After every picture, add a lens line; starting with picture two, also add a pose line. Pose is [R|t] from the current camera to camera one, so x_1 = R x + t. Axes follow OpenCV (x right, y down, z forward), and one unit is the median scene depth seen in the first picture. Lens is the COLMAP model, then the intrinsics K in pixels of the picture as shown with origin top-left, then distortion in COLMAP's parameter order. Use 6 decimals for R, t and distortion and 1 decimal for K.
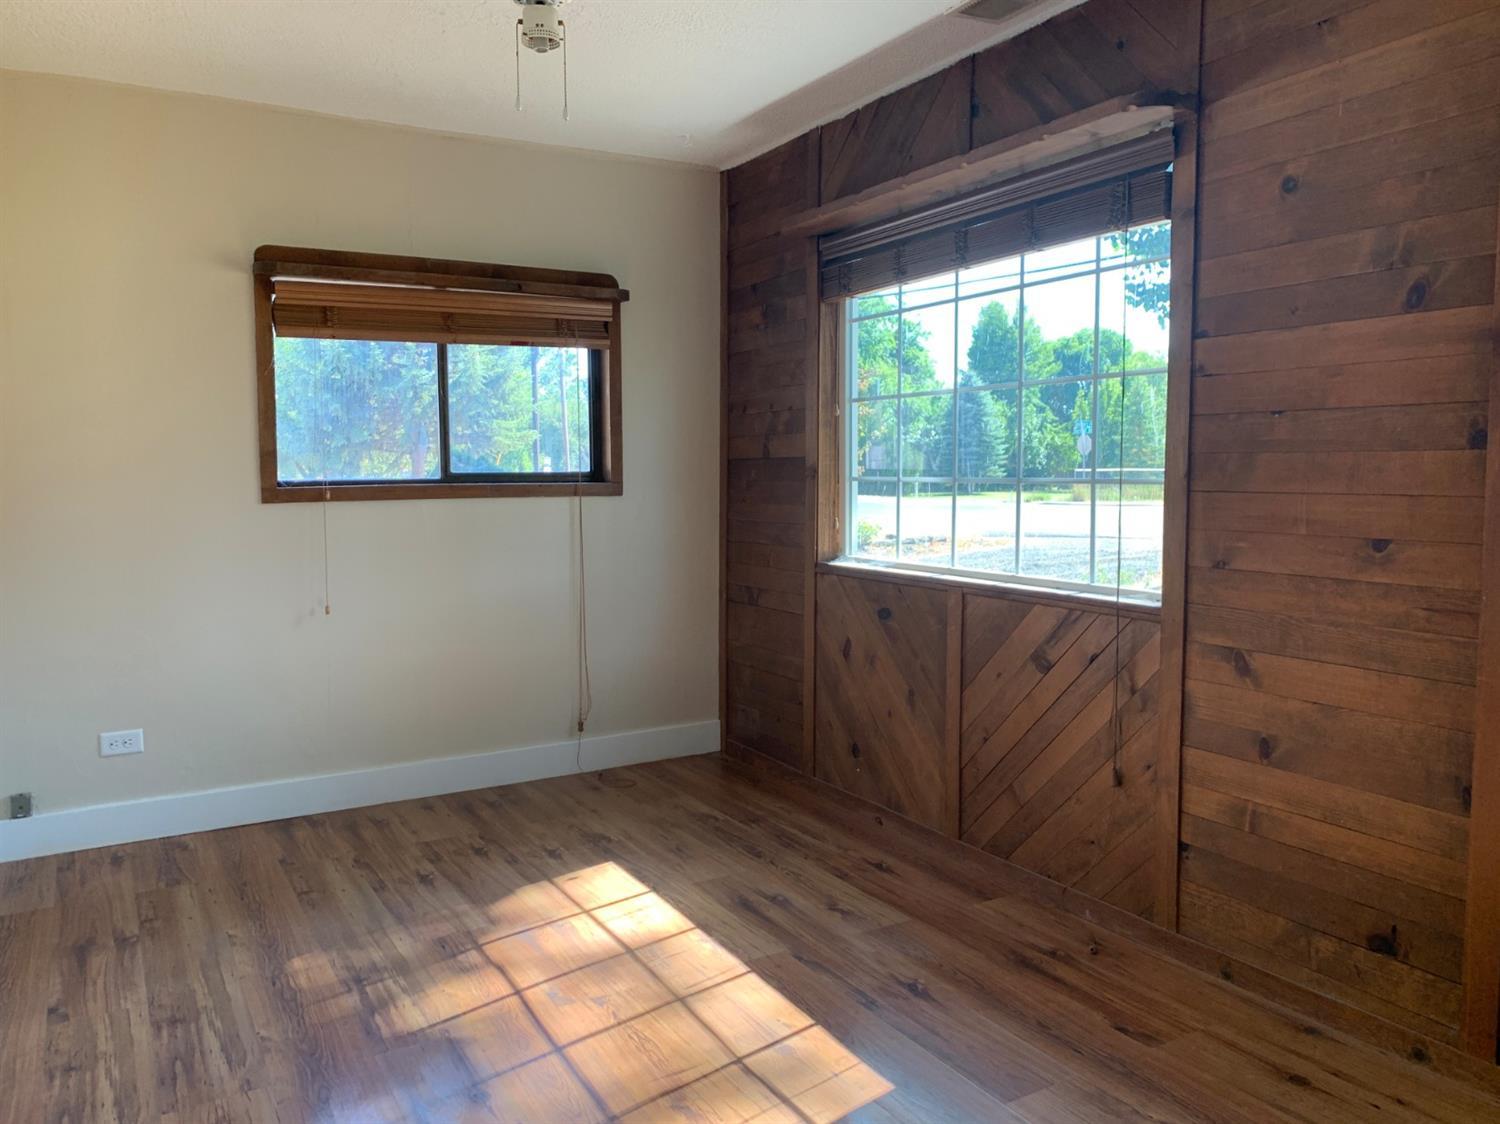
lens RADIAL K [[1148.0, 0, 765.4], [0, 1148.0, 551.8], [0, 0, 1]] dist [0.017248, -0.003689]
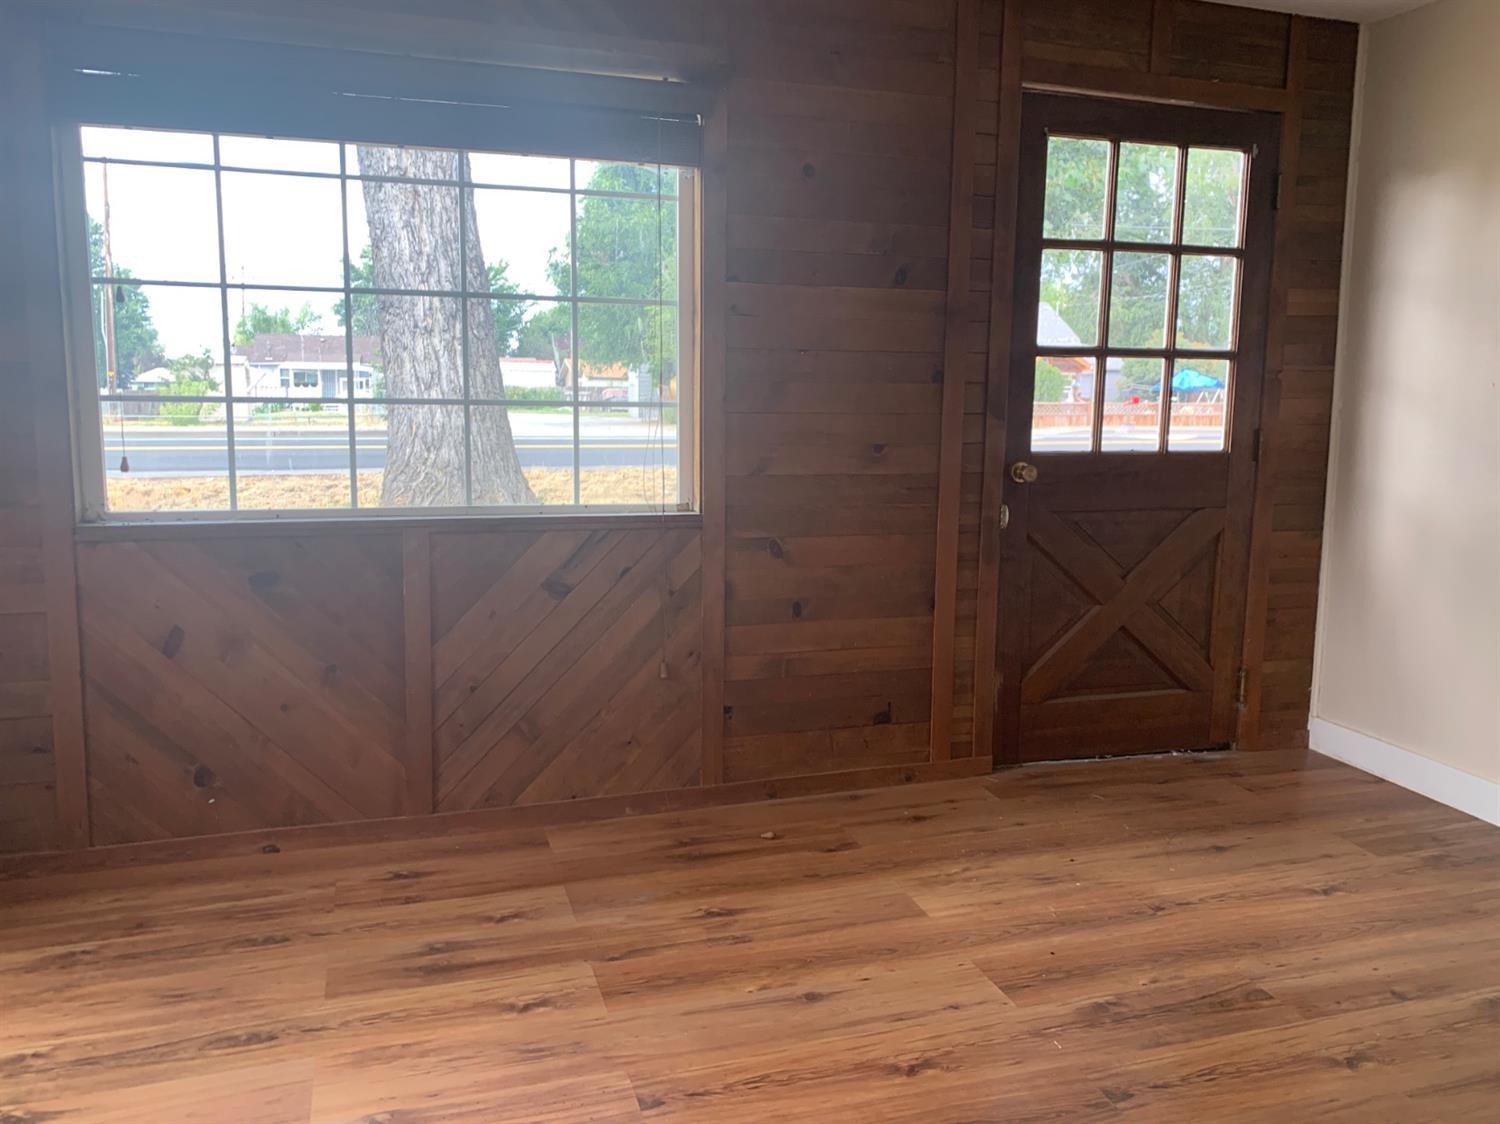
lens RADIAL K [[1159.2, 0, 749.2], [0, 1159.2, 533.4], [0, 0, 1]] dist [0.049026, -0.006228]
pose [[0.219286, -0.121594, 0.968054, -0.823479], [0.056598, 0.992118, 0.111796, -0.063561], [-0.974018, 0.030274, 0.224440, 0.745575]]
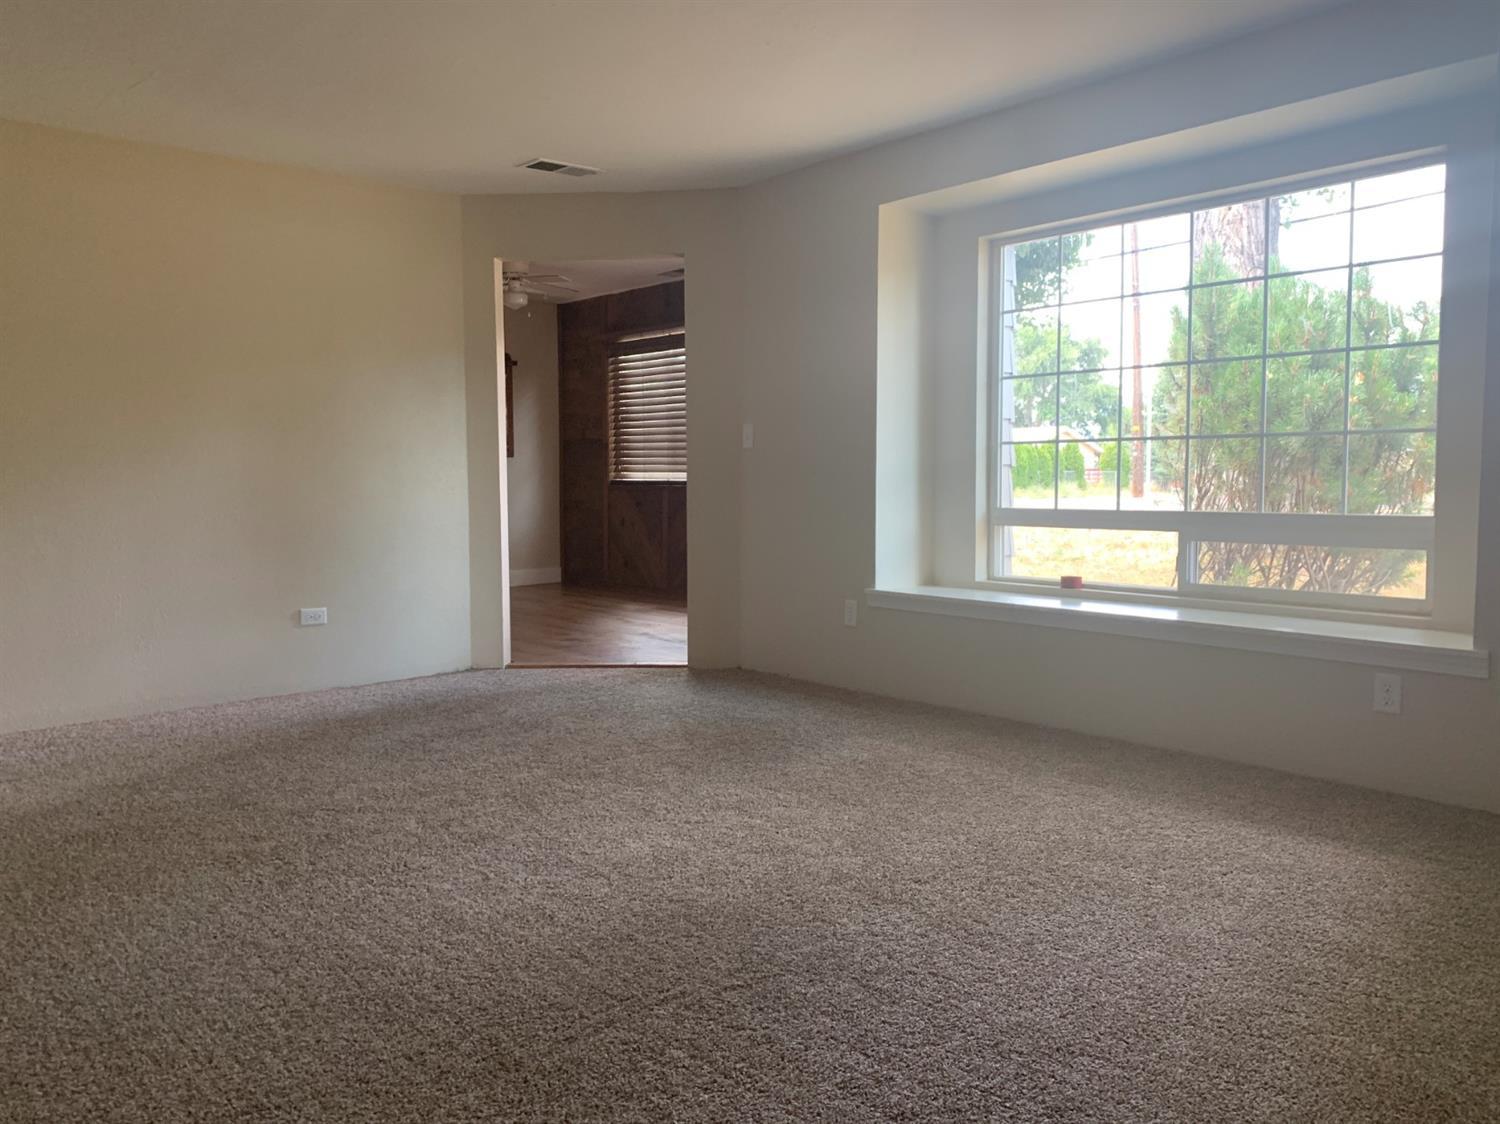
lens RADIAL K [[1148.0, 0, 765.4], [0, 1148.0, 551.8], [0, 0, 1]] dist [0.017248, -0.003689]
pose [[0.979740, -0.019067, 0.199366, -0.183536], [0.020430, 0.999780, -0.004781, 0.273175], [-0.199231, 0.008757, 0.979913, -2.211014]]
